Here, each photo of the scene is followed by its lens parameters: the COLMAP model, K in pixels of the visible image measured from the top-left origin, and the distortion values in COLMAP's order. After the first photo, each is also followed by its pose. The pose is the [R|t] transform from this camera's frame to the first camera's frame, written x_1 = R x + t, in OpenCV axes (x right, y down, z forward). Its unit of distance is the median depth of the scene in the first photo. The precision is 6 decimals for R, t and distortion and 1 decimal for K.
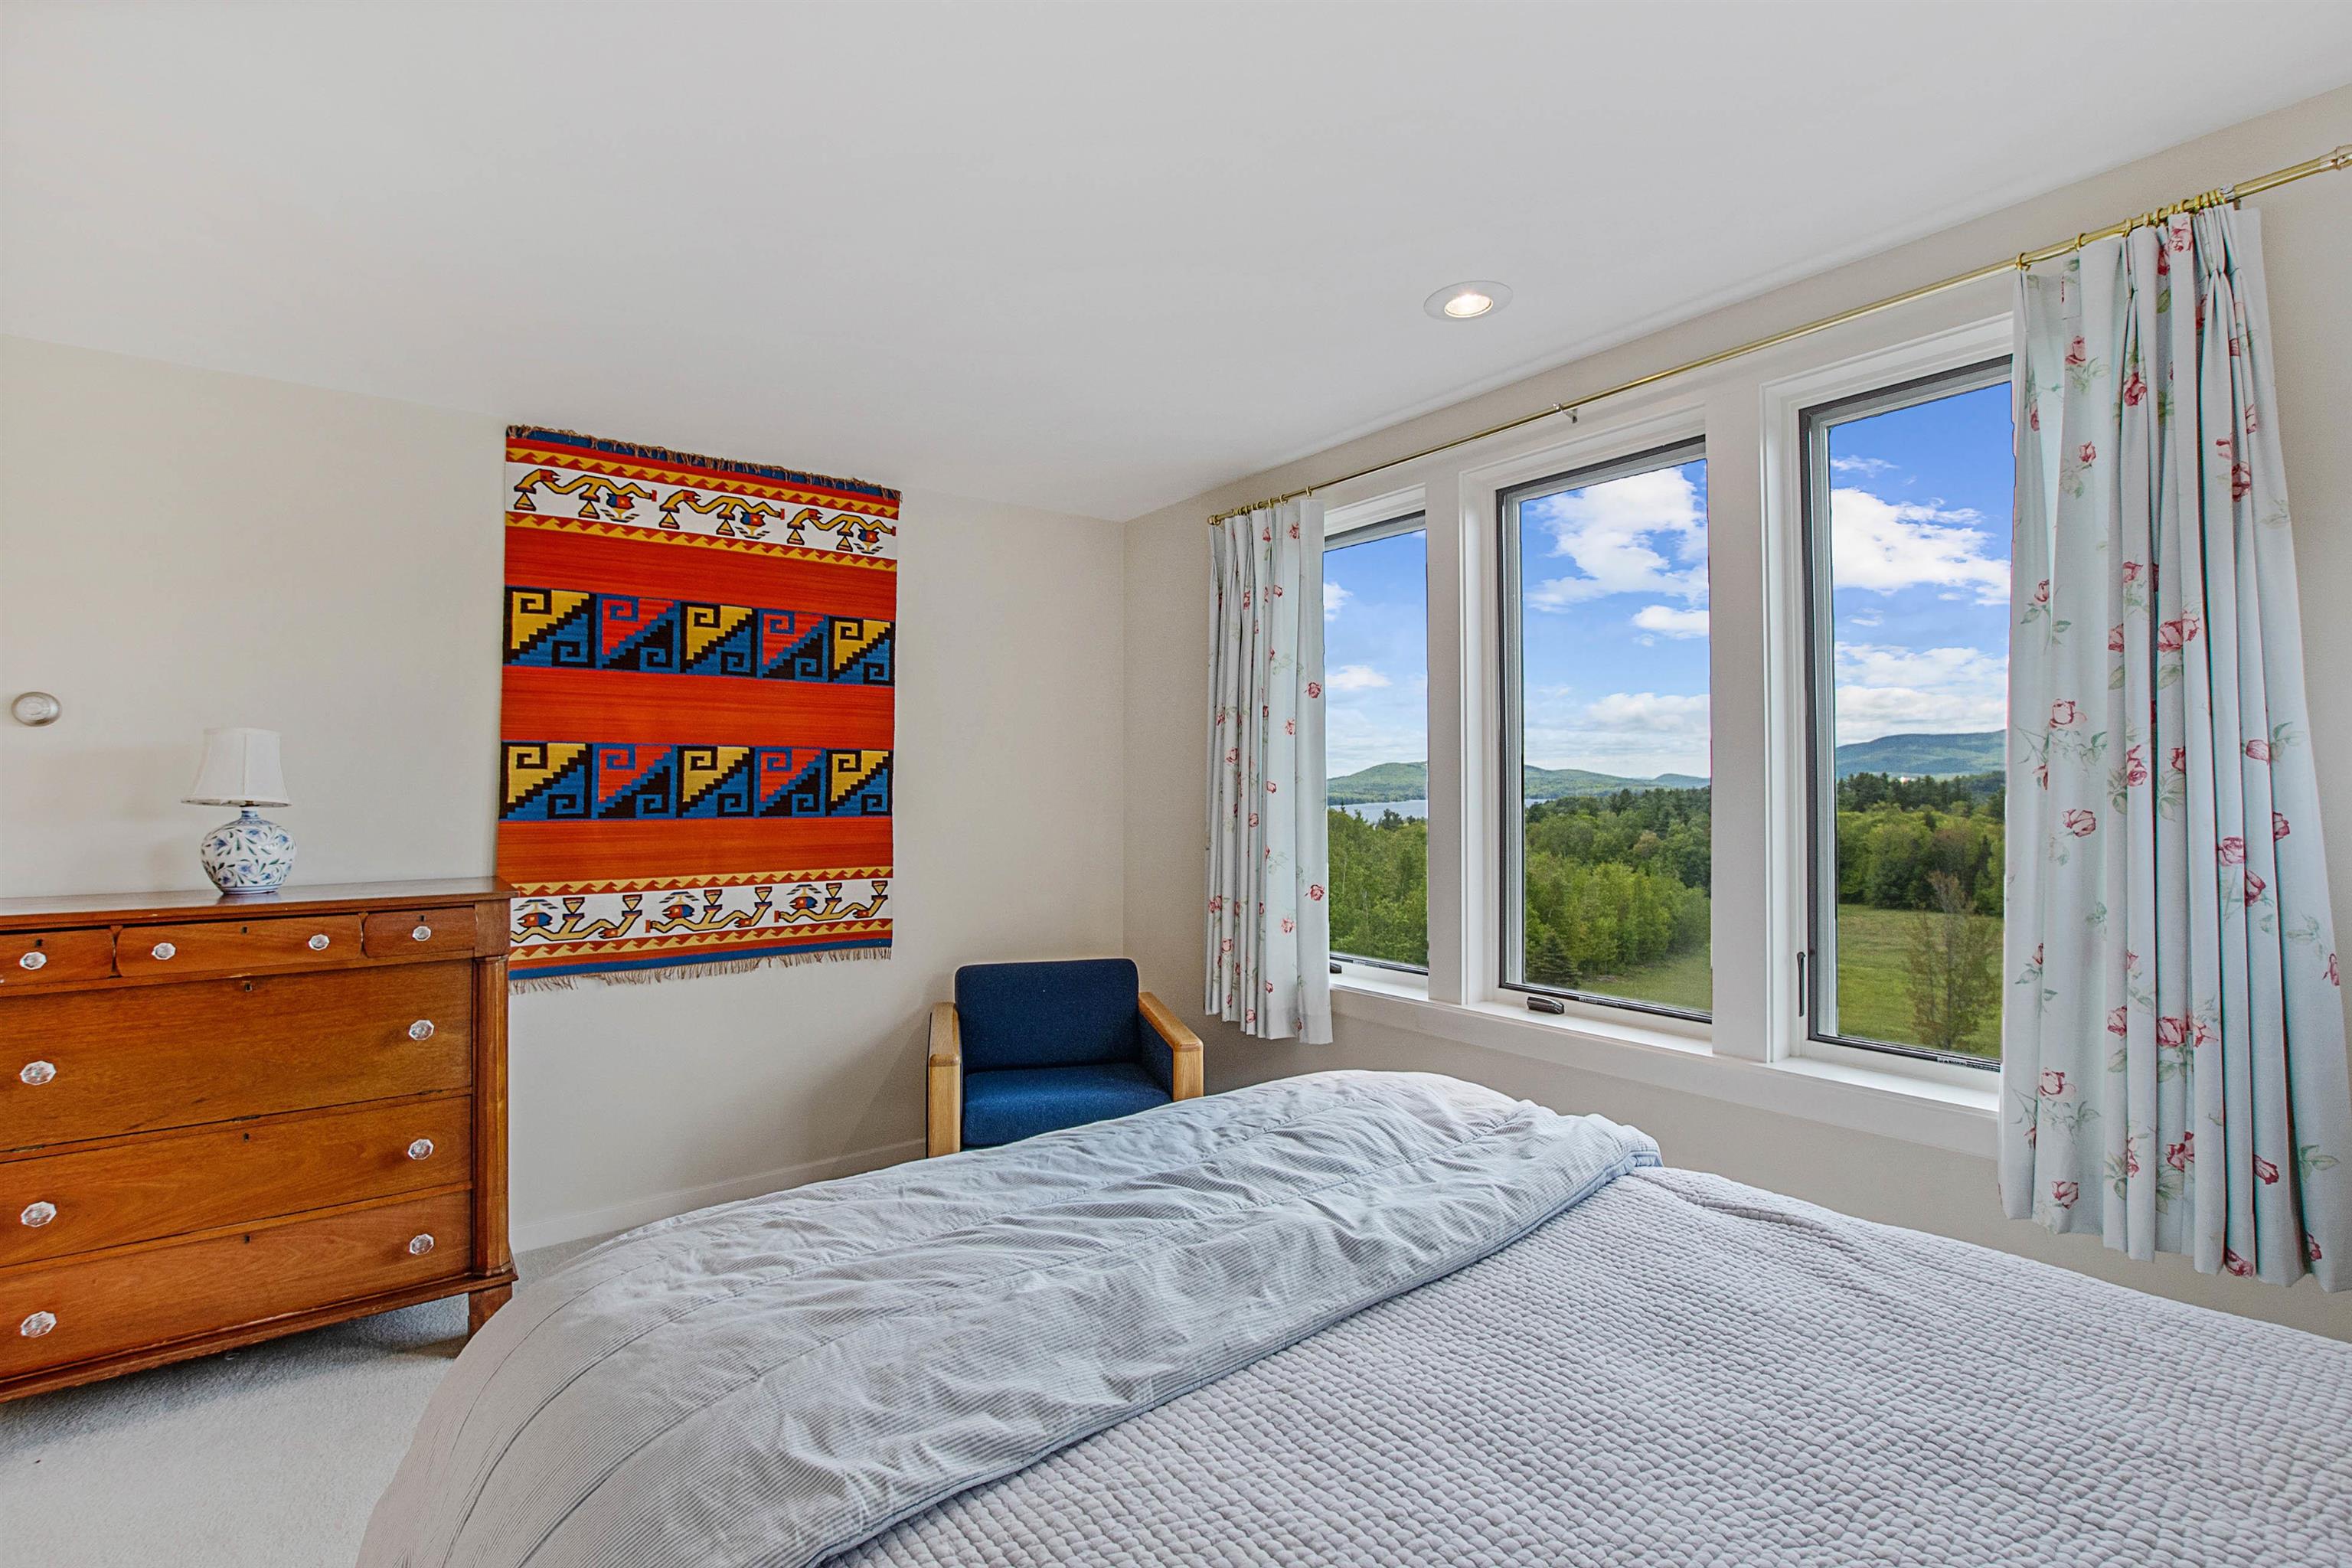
lens RADIAL K [[1037.2, 0, 1176.0], [0, 1037.2, 784.0], [0, 0, 1]] dist [-0.020188, -0.000146]
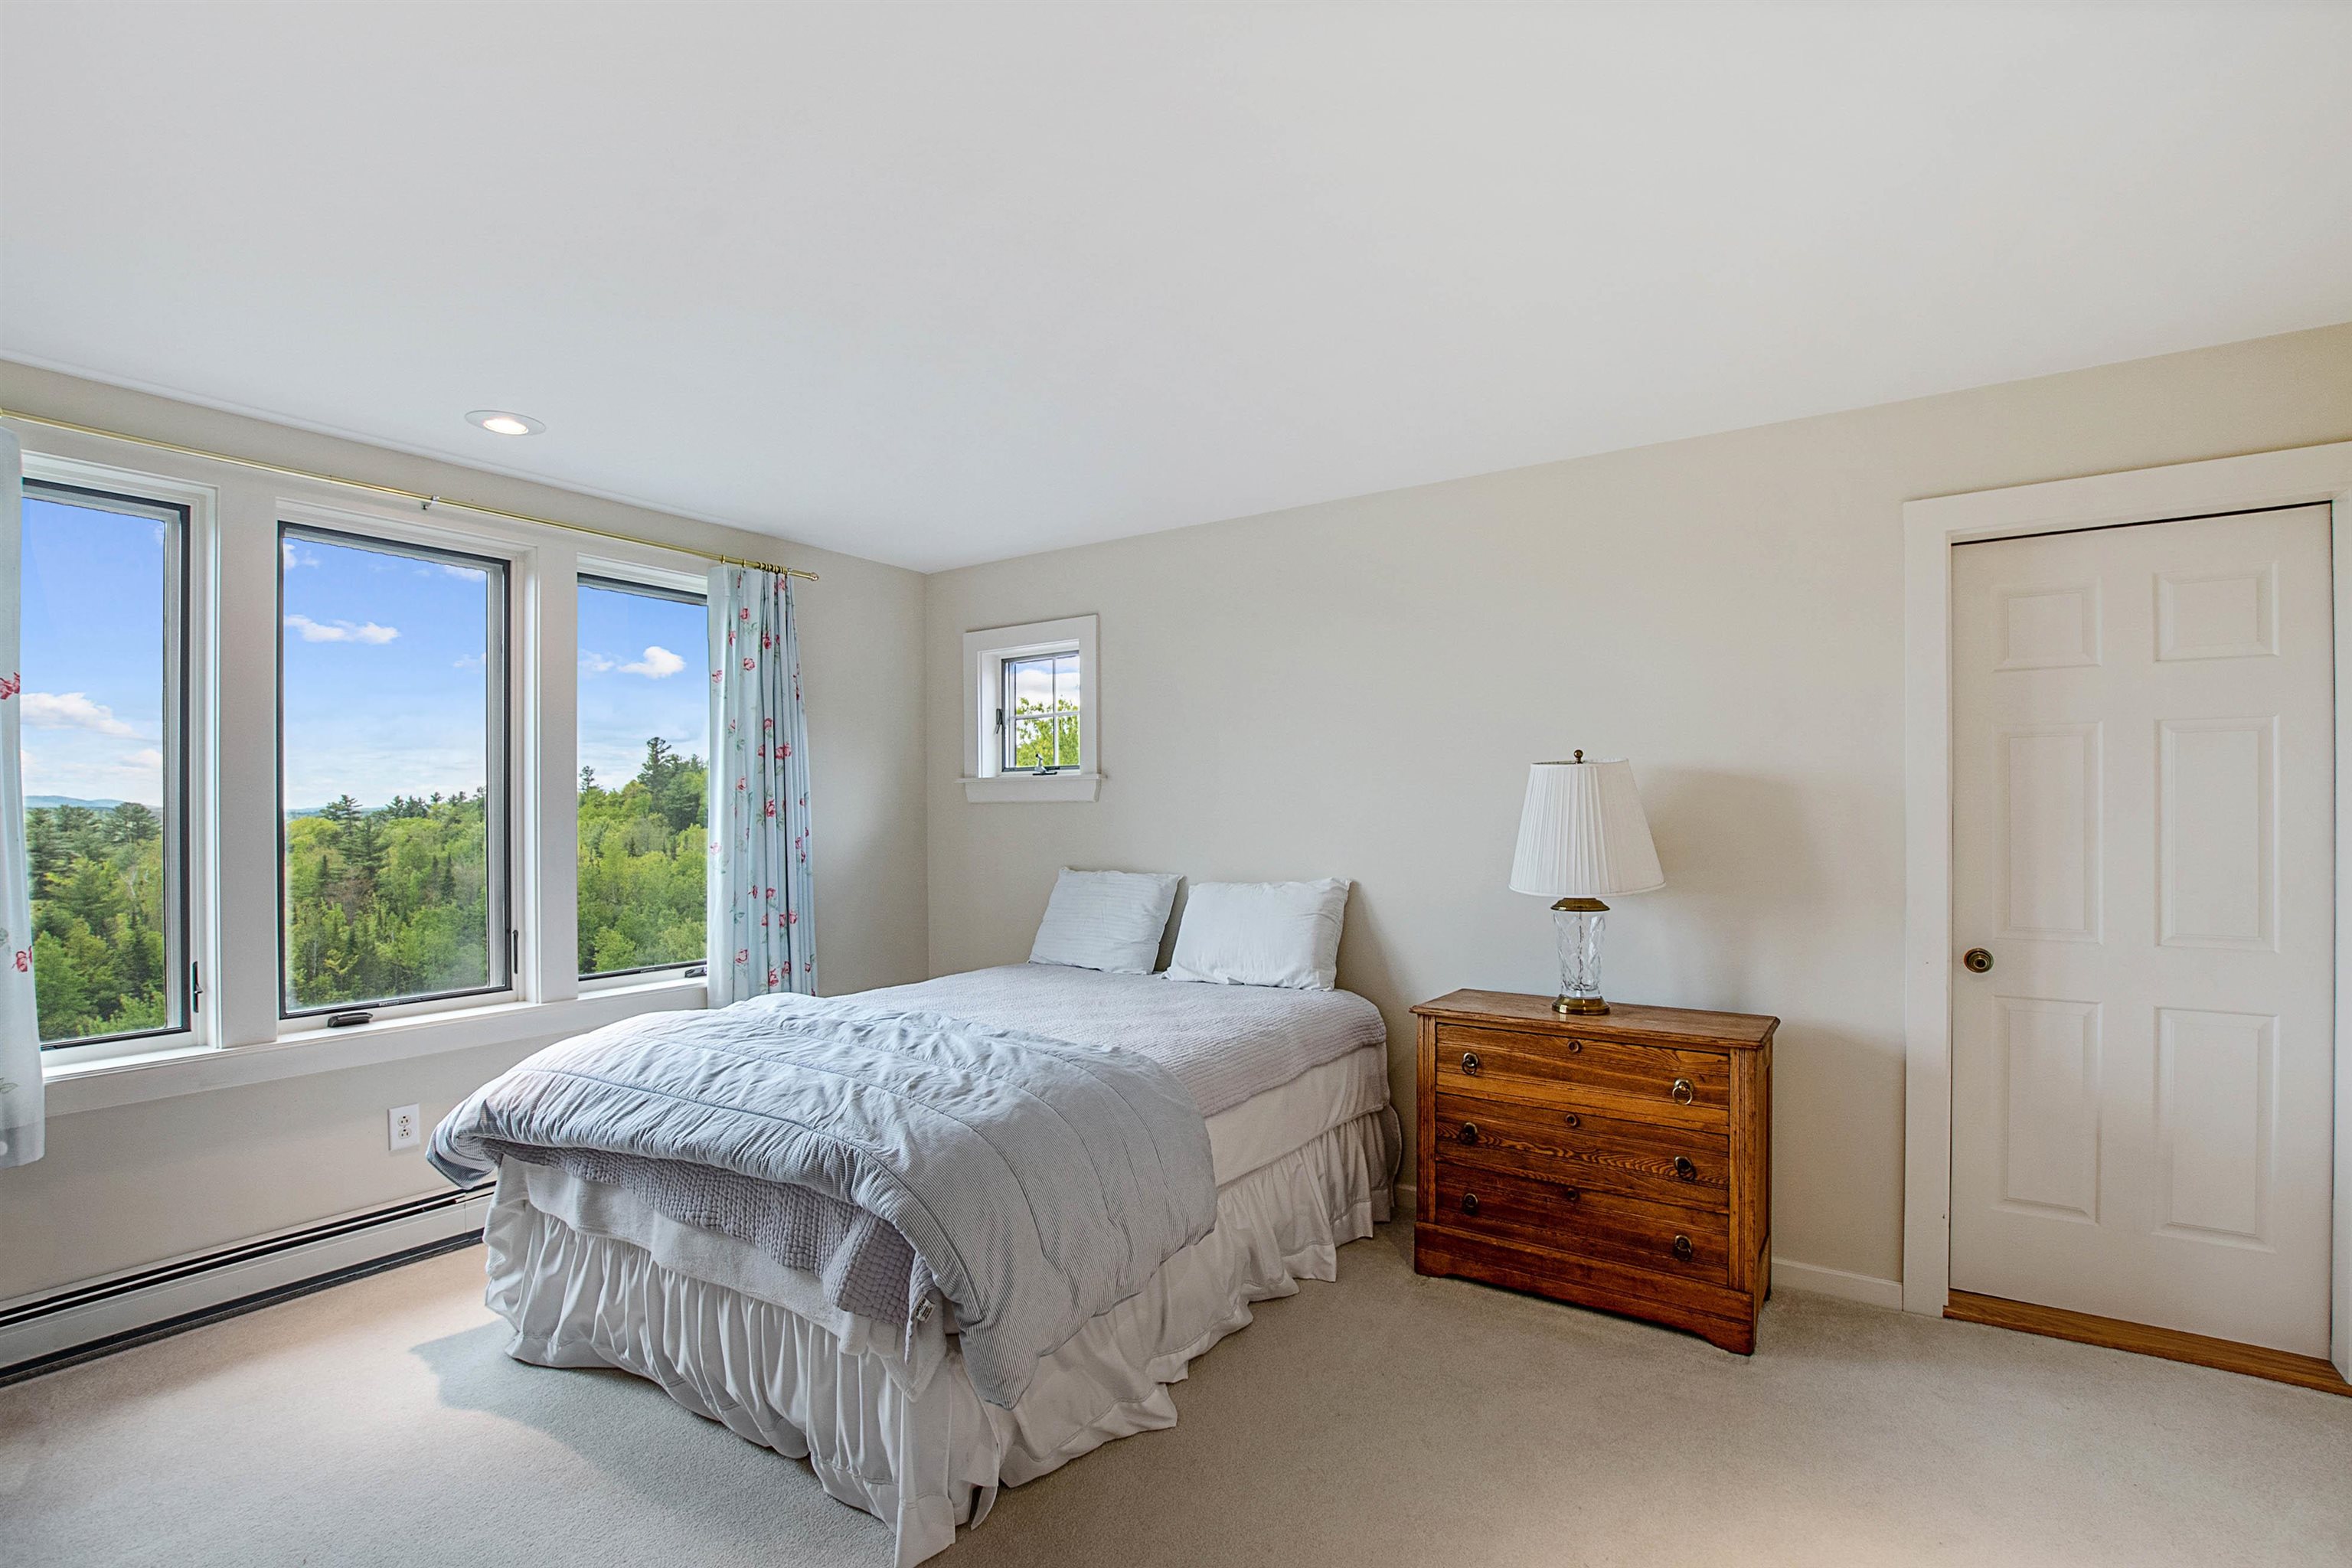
lens RADIAL K [[1090.1, 0, 1202.1], [0, 1090.1, 844.5], [0, 0, 1]] dist [-0.005527, 0.000005]
pose [[-0.330977, -0.024253, 0.943327, -1.652774], [0.000411, 0.999666, 0.025846, 0.002967], [-0.943639, 0.008942, -0.330856, 0.870428]]
